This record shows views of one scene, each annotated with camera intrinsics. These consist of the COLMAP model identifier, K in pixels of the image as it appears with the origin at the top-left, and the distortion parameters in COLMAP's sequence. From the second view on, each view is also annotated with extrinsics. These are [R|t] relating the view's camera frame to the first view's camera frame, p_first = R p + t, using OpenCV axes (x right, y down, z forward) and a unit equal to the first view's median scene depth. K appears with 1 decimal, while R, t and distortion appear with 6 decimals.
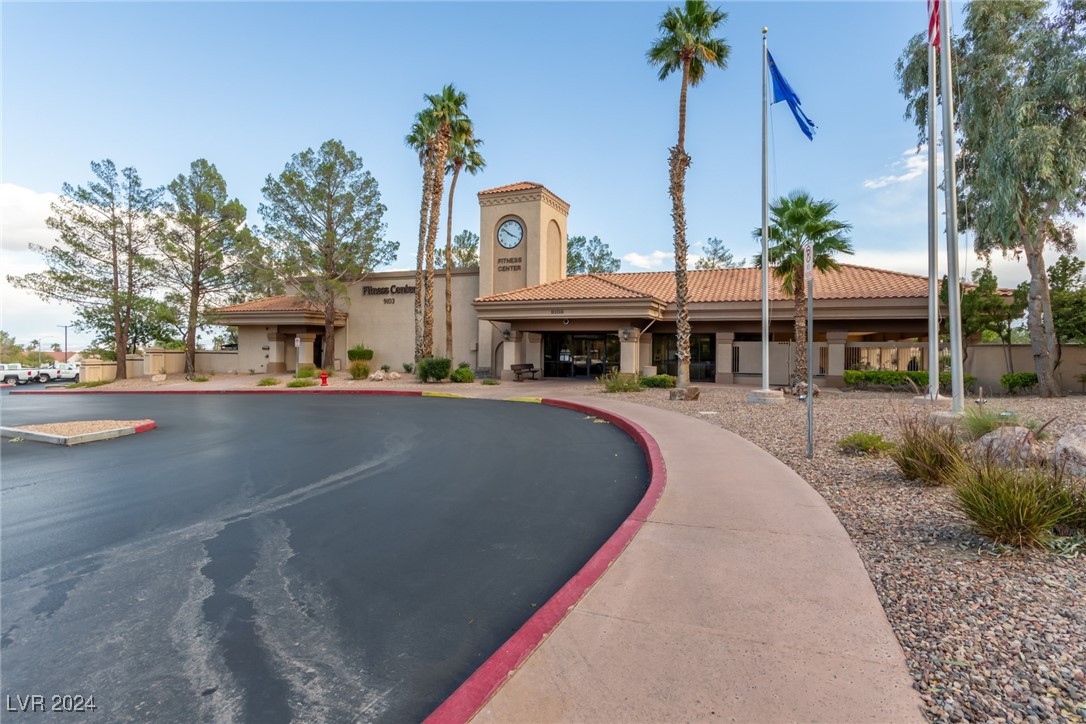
lens RADIAL K [[497.1, 0, 544.7], [0, 497.1, 356.8], [0, 0, 1]] dist [0.015813, -0.000557]
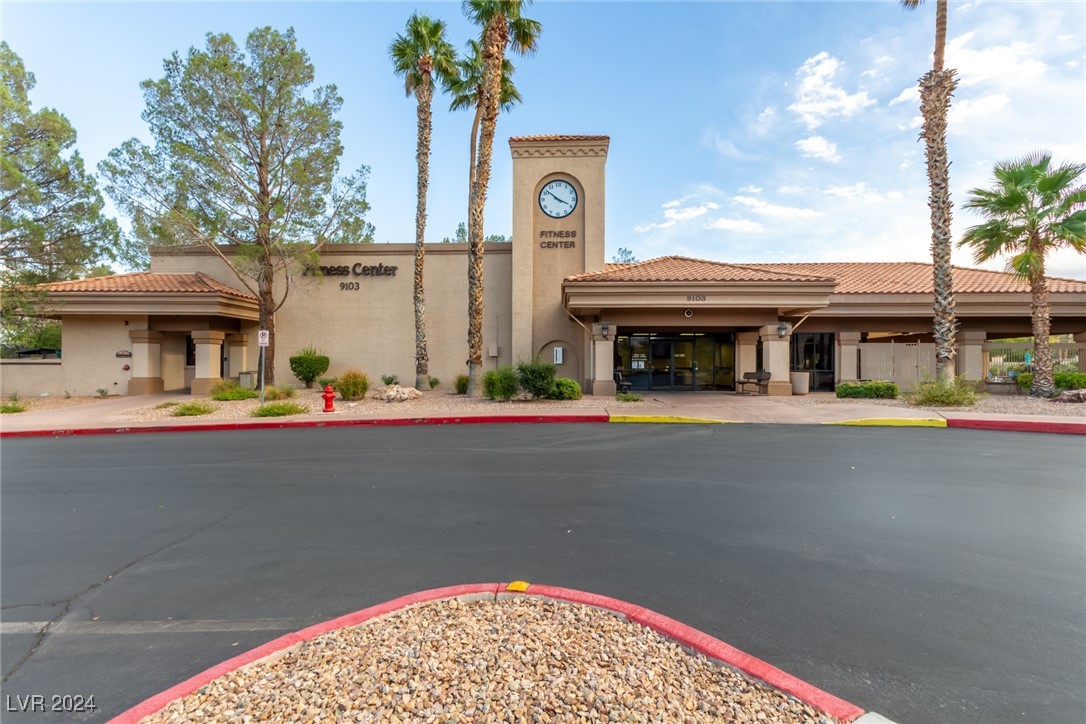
lens RADIAL K [[497.1, 0, 541.7], [0, 497.1, 366.5], [0, 0, 1]] dist [0.015813, -0.000557]
pose [[0.946019, -0.005196, 0.324068, -0.334697], [0.009858, 0.999870, -0.012744, 0.012511], [-0.323960, 0.015251, 0.945948, 0.310658]]
